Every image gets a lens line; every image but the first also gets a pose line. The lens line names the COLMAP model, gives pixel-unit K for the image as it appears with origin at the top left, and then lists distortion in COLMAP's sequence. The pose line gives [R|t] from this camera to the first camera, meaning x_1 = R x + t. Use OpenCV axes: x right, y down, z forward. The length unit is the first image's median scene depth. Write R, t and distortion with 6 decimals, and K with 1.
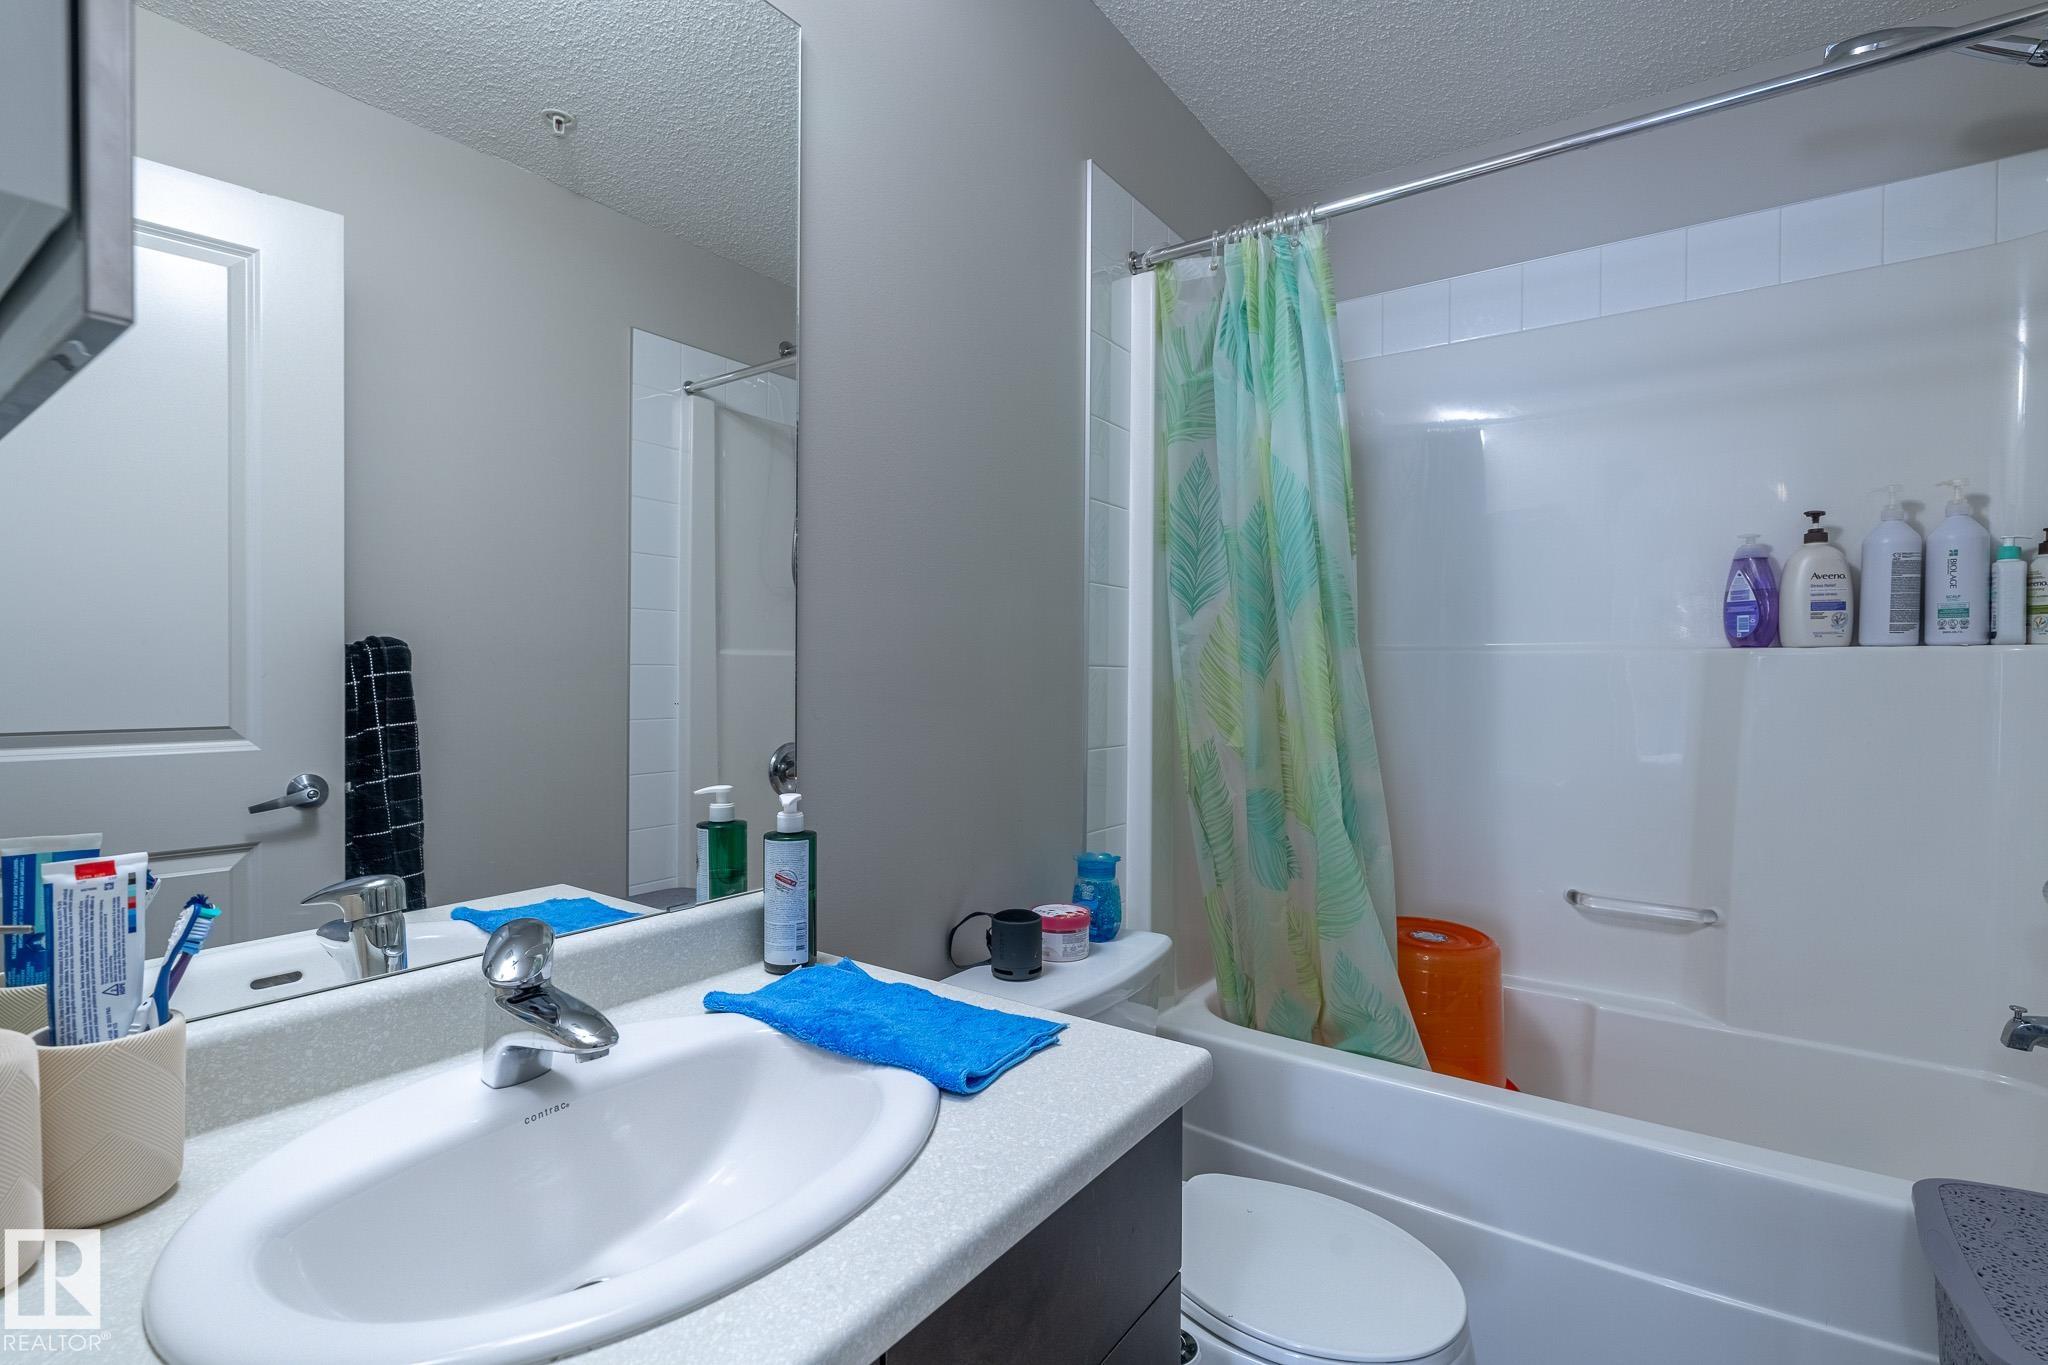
lens RADIAL K [[934.9, 0, 1036.1], [0, 934.9, 680.9], [0, 0, 1]] dist [0.003522, 0.000276]
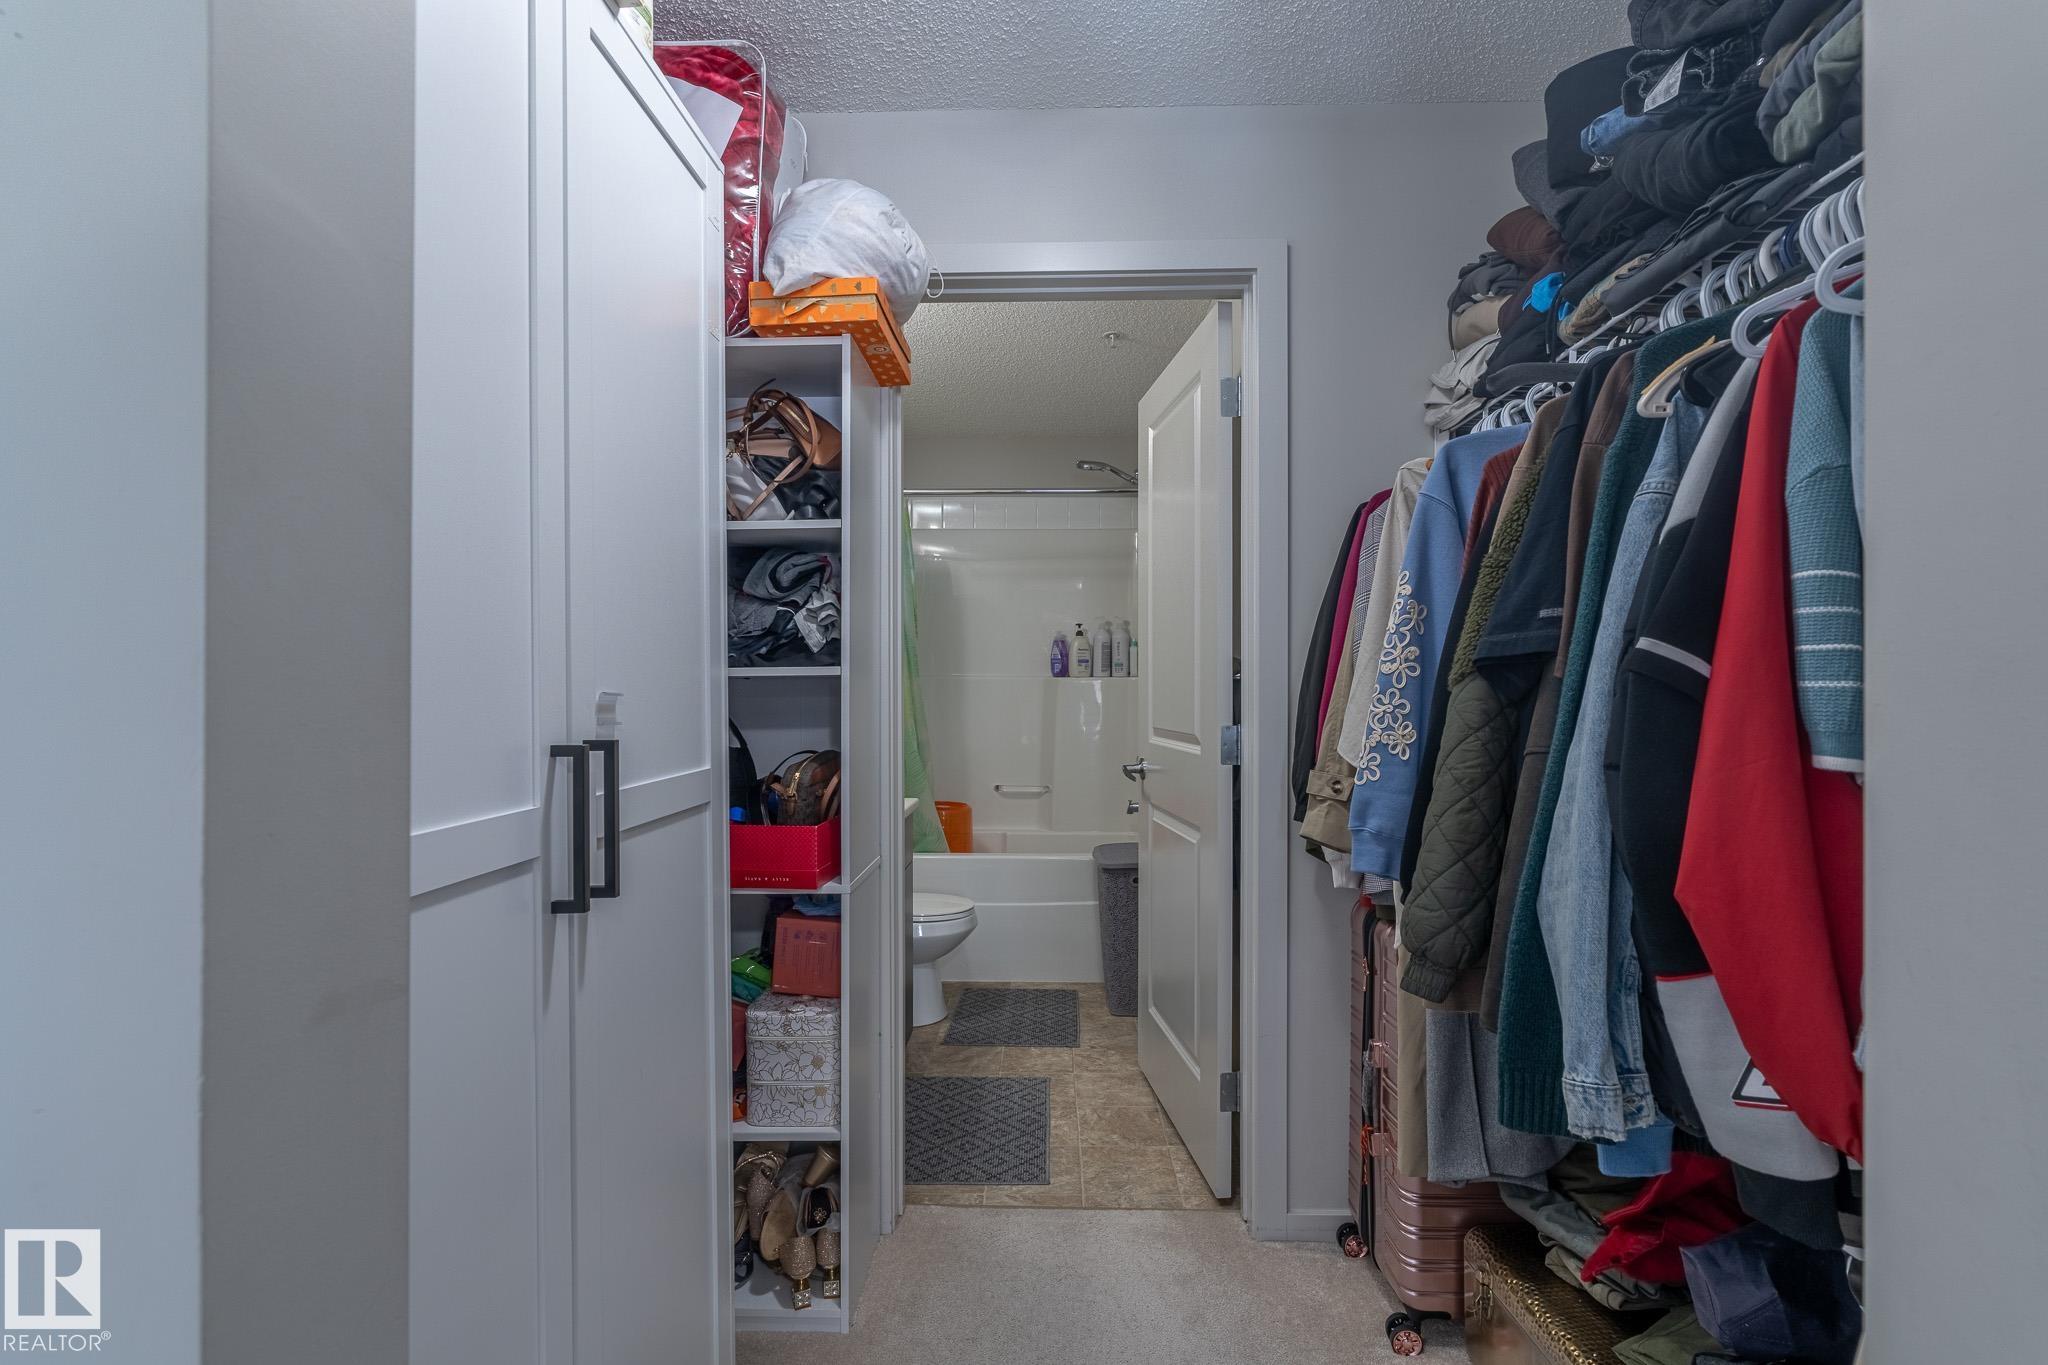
lens RADIAL K [[934.9, 0, 1028.5], [0, 934.9, 684.3], [0, 0, 1]] dist [0.003522, 0.000276]
pose [[0.837042, 0.002759, 0.547132, -0.664984], [0.007944, 0.999821, -0.017194, 0.025089], [-0.547081, 0.018739, 0.836870, -1.035208]]
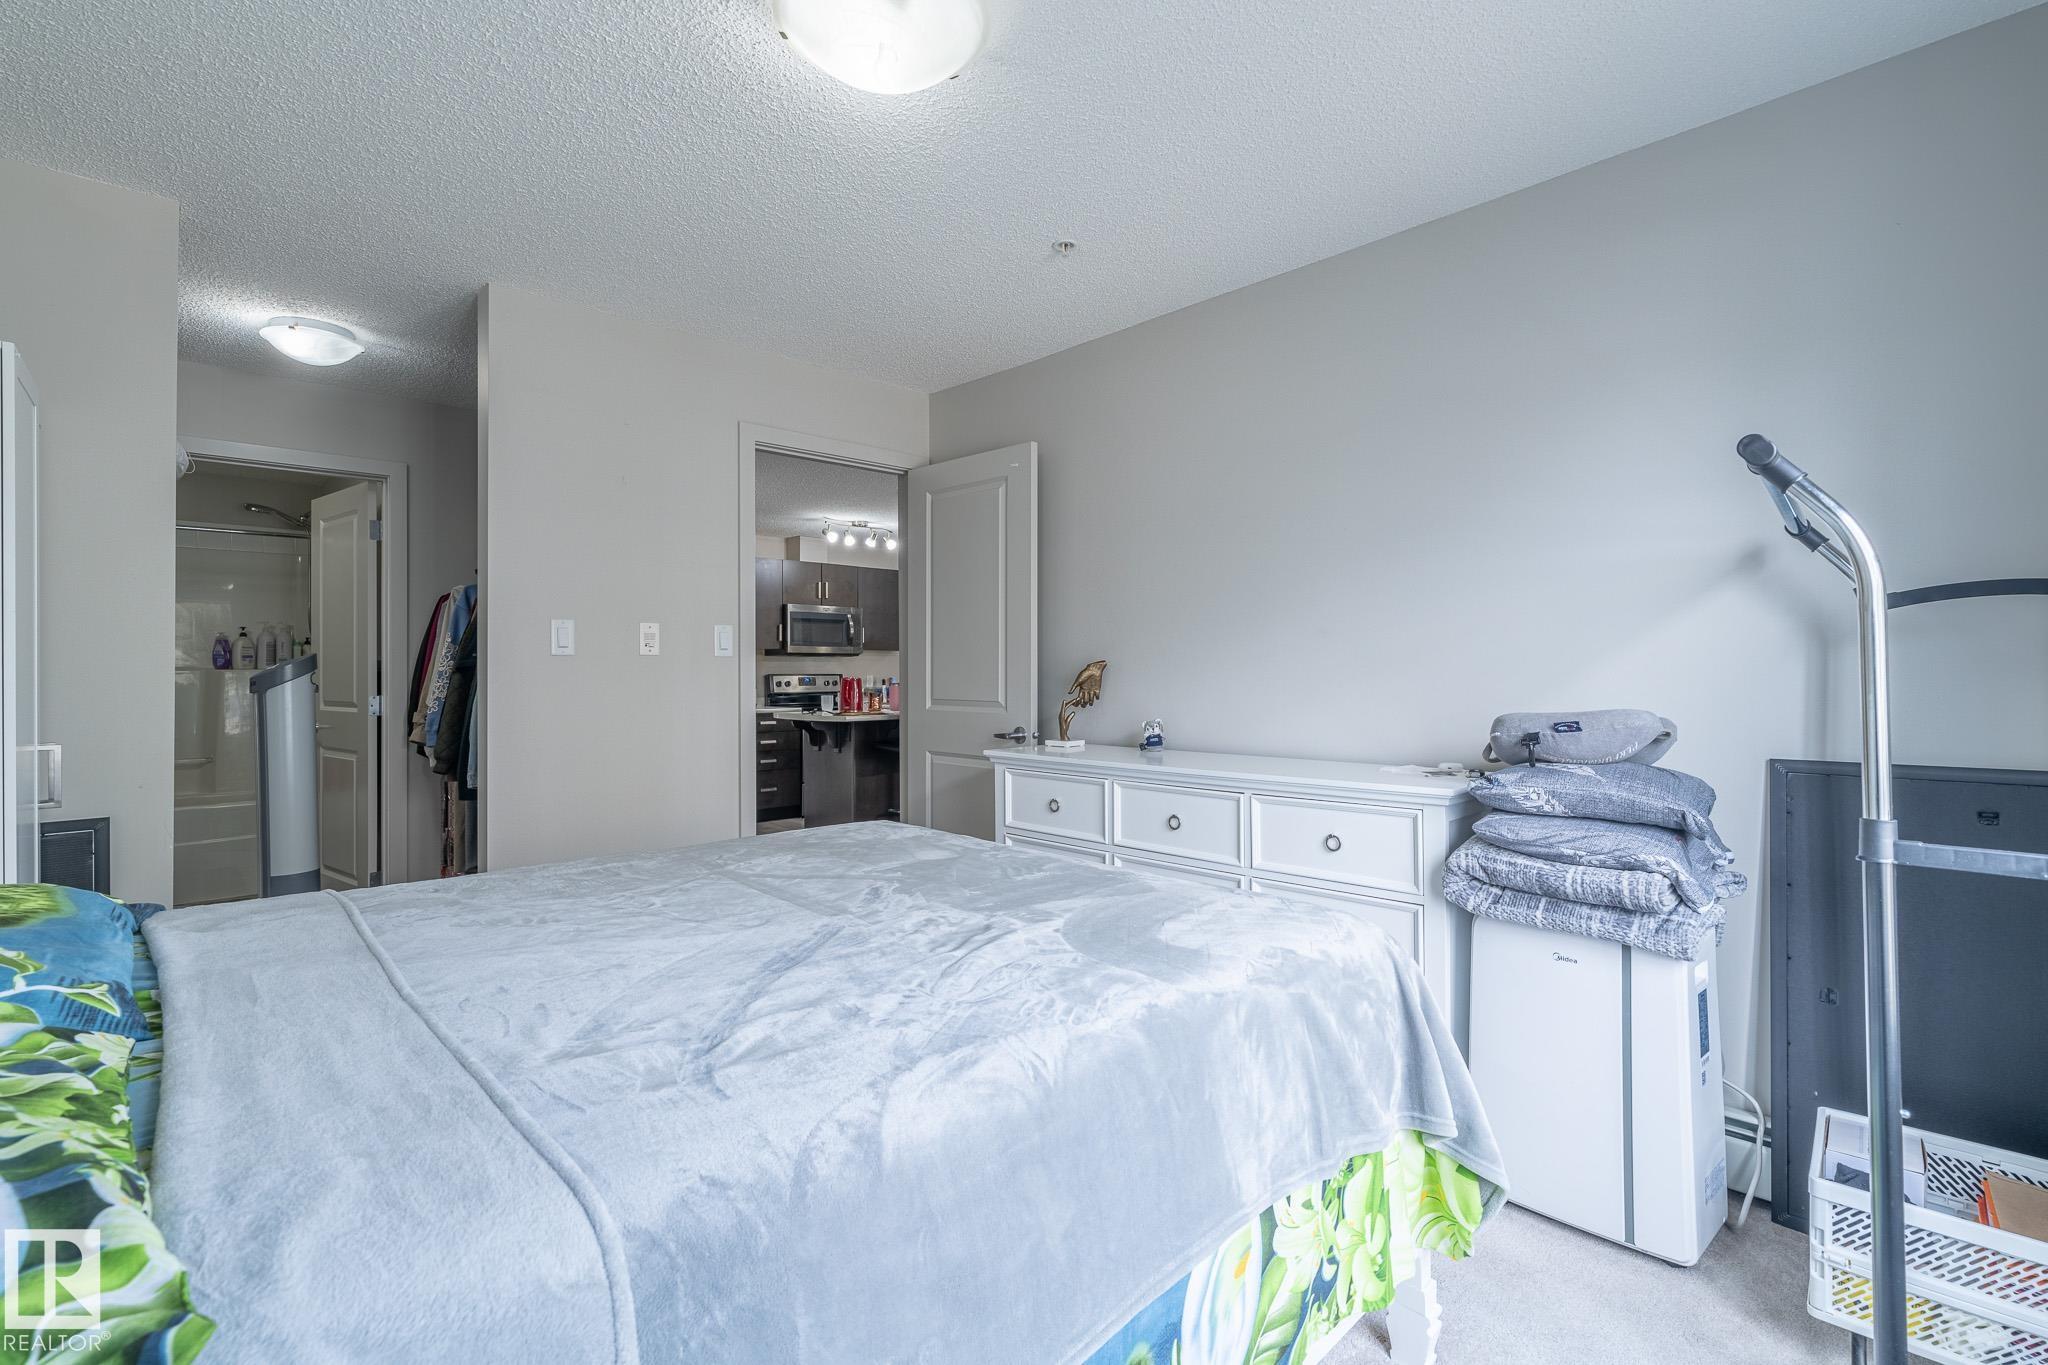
lens RADIAL K [[934.9, 0, 1021.6], [0, 934.9, 666.0], [0, 0, 1]] dist [0.003522, 0.000276]
pose [[0.196070, 0.004422, 0.980580, -1.779298], [0.023230, 0.999688, -0.009153, 0.042662], [-0.980315, 0.024574, 0.195906, -2.223446]]
